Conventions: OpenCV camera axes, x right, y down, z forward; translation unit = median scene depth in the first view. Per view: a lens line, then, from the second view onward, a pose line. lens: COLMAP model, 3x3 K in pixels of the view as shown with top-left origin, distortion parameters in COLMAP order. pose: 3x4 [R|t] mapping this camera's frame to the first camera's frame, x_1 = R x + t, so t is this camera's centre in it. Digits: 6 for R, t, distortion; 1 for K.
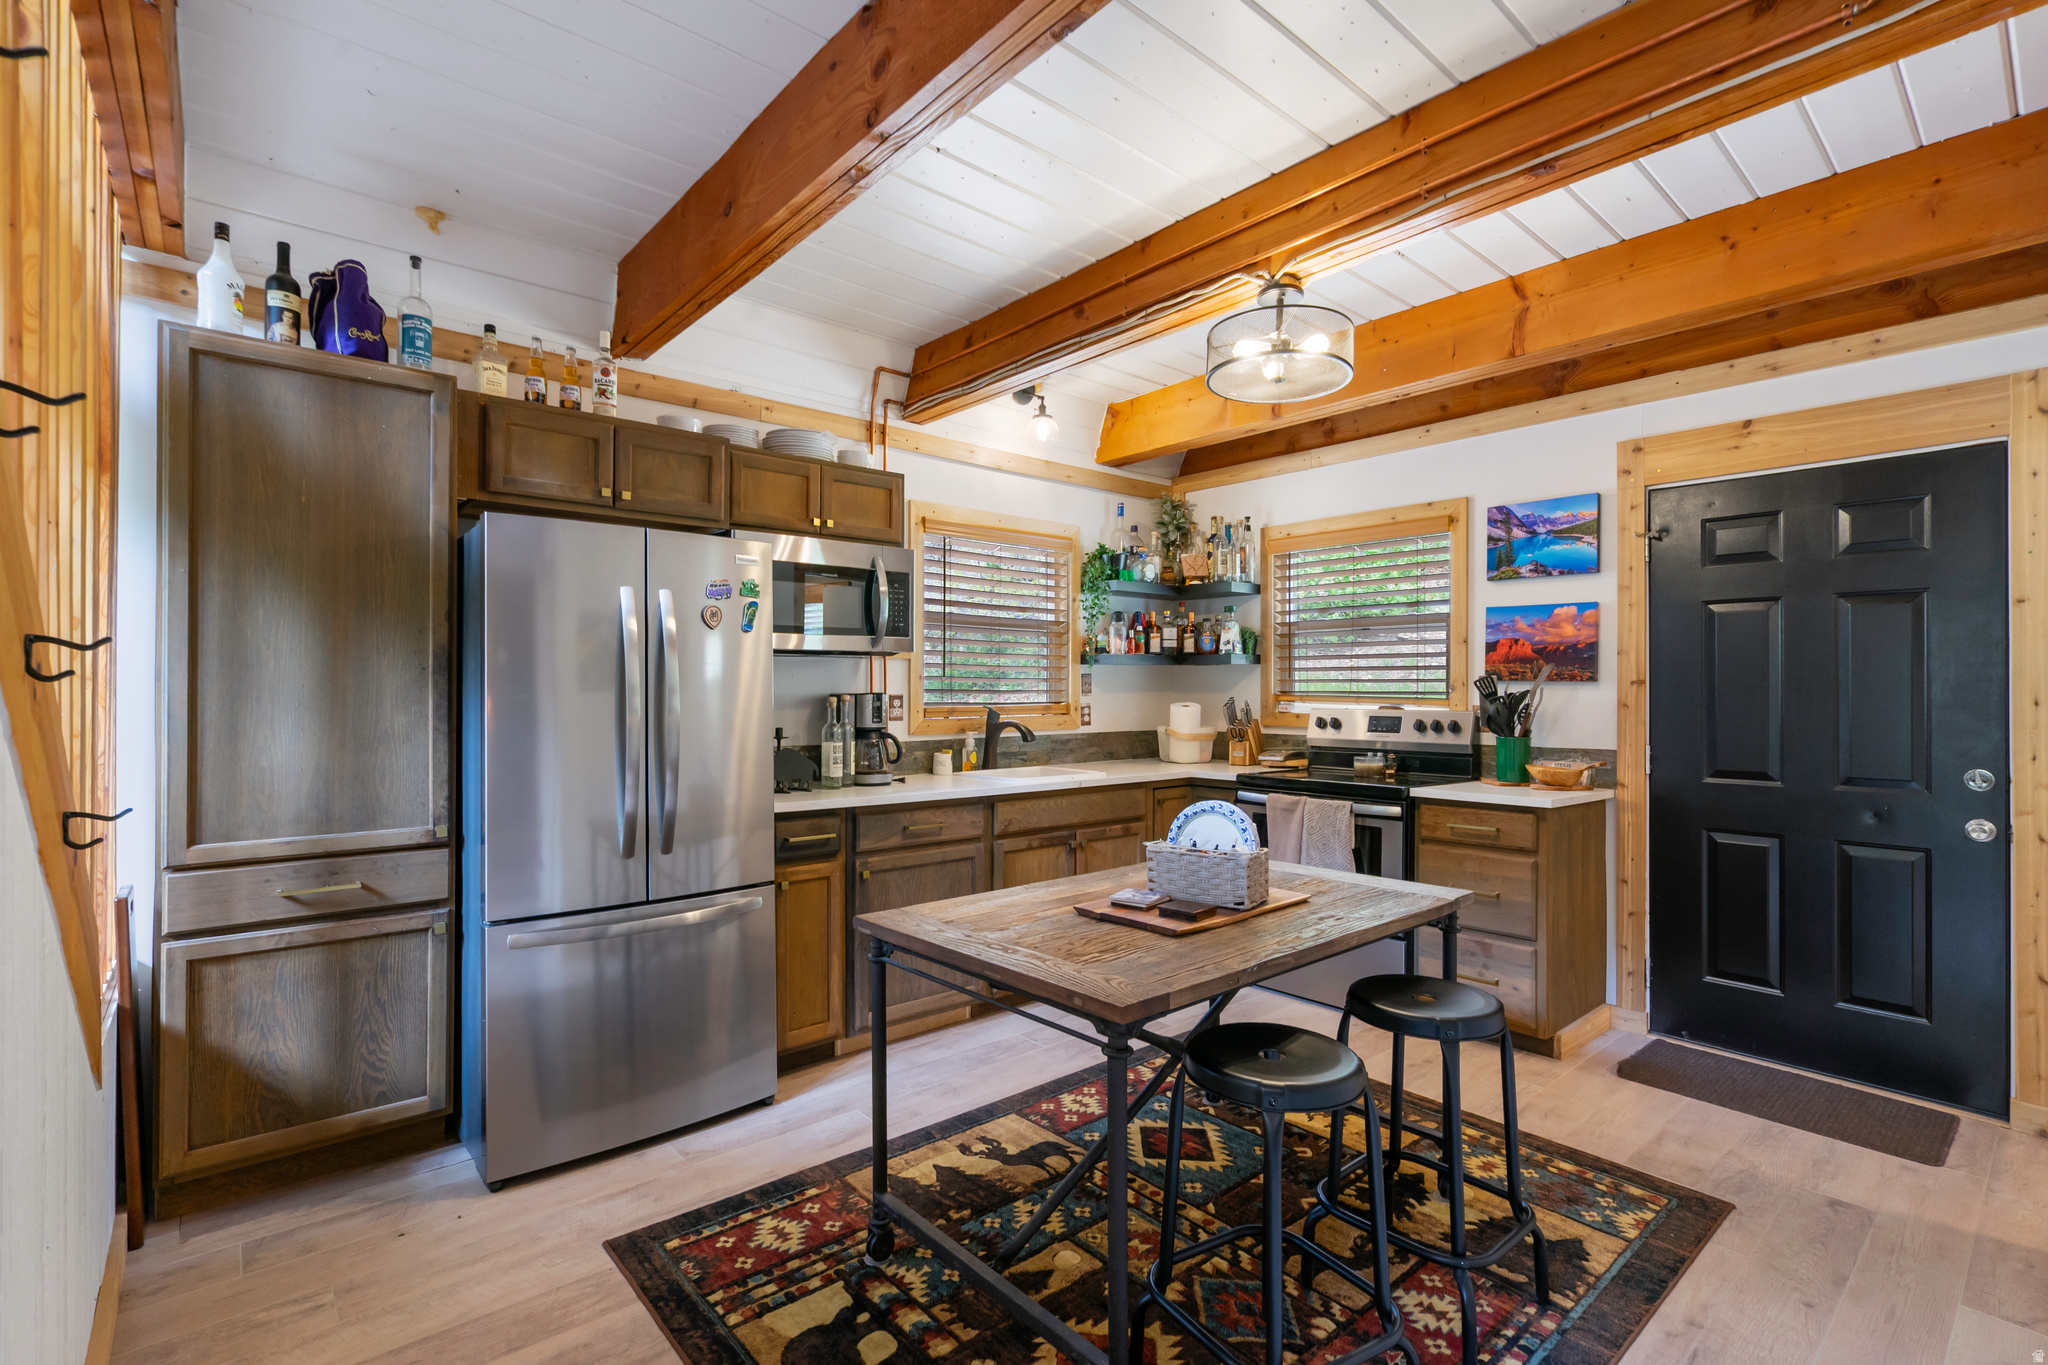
lens RADIAL K [[920.2, 0, 1012.8], [0, 920.2, 681.6], [0, 0, 1]] dist [-0.001466, 0.000292]
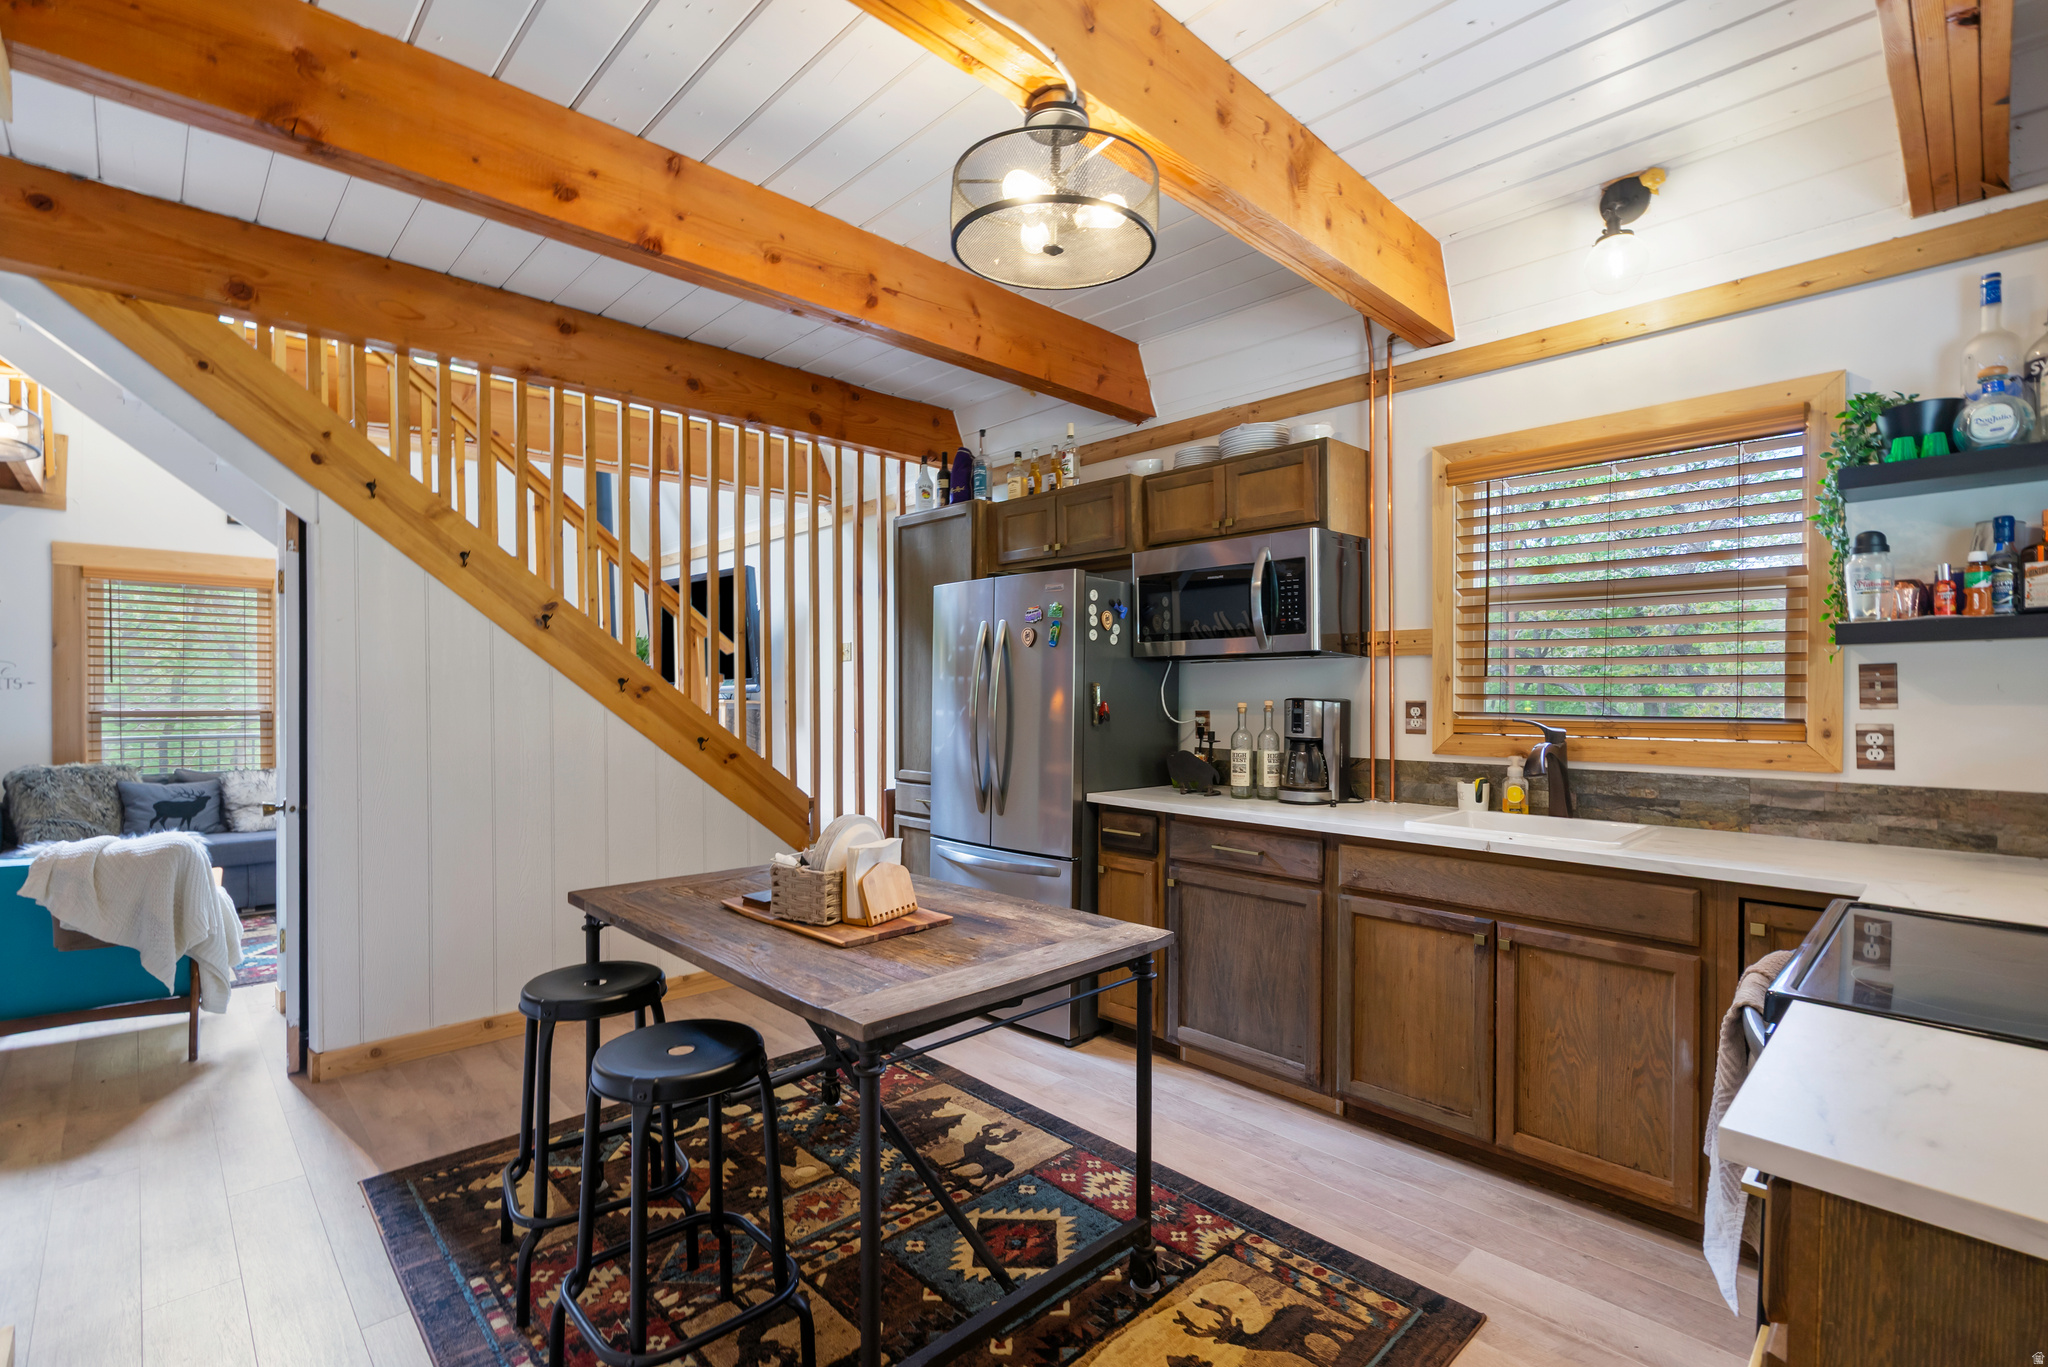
lens RADIAL K [[932.2, 0, 1011.3], [0, 932.2, 690.2], [0, 0, 1]] dist [-0.000314, 0.001059]
pose [[0.058466, -0.001627, -0.998288, 0.711063], [0.007406, 0.999972, -0.001196, 0.003750], [0.998262, -0.007323, 0.058477, 0.664821]]
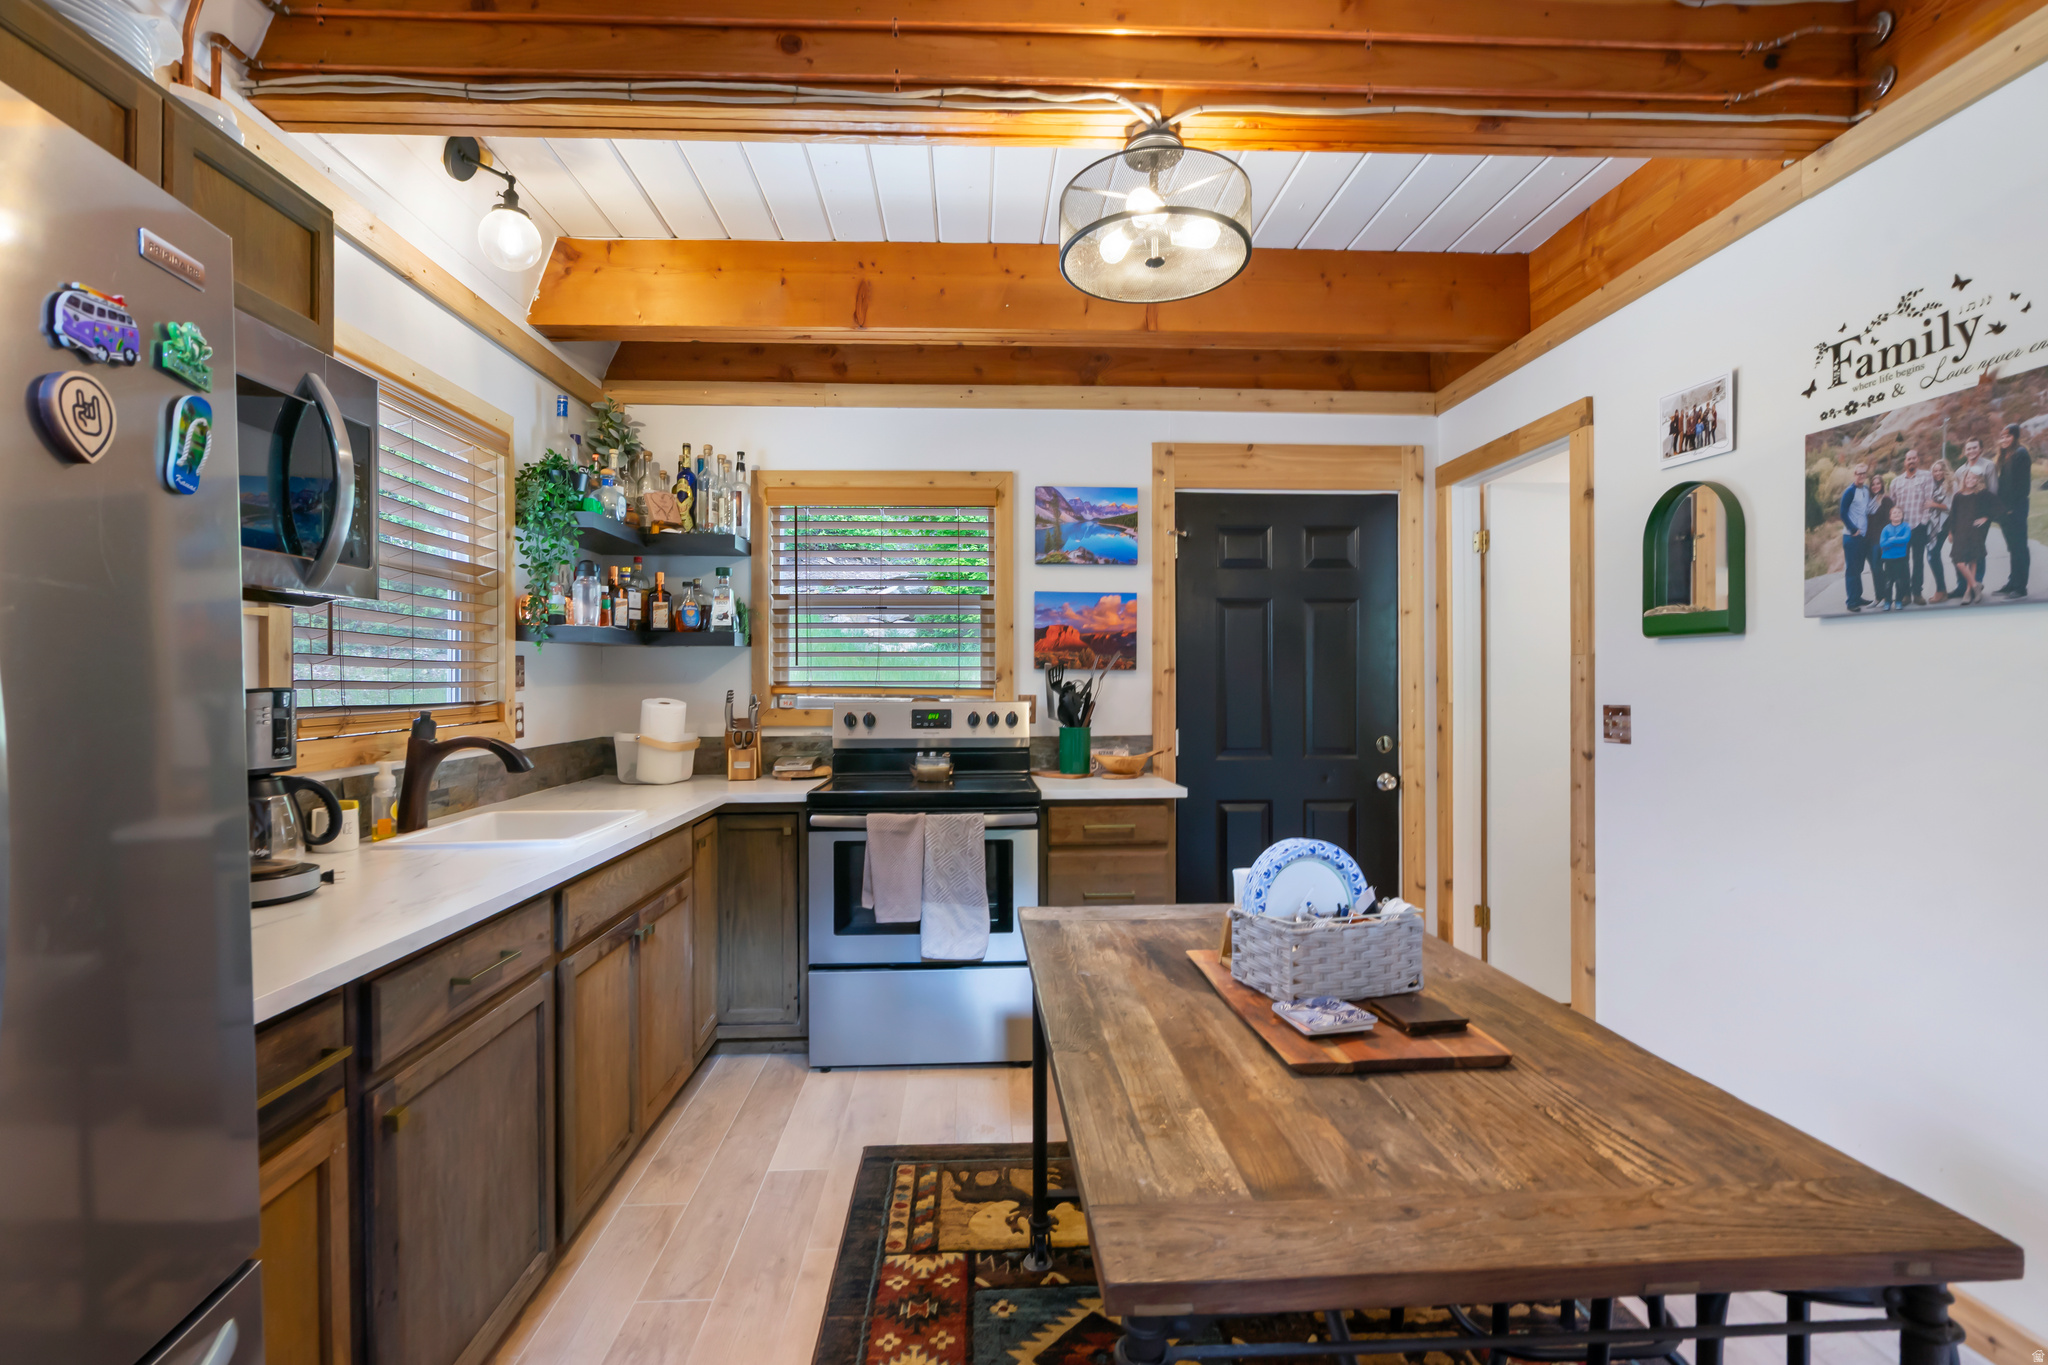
lens RADIAL K [[936.6, 0, 1005.2], [0, 936.6, 676.1], [0, 0, 1]] dist [-0.002714, 0.000591]
pose [[0.619927, -0.000618, 0.784659, -0.274257], [-0.001411, 0.999997, 0.001902, 0.004940], [-0.784658, -0.002286, 0.619925, 0.446536]]
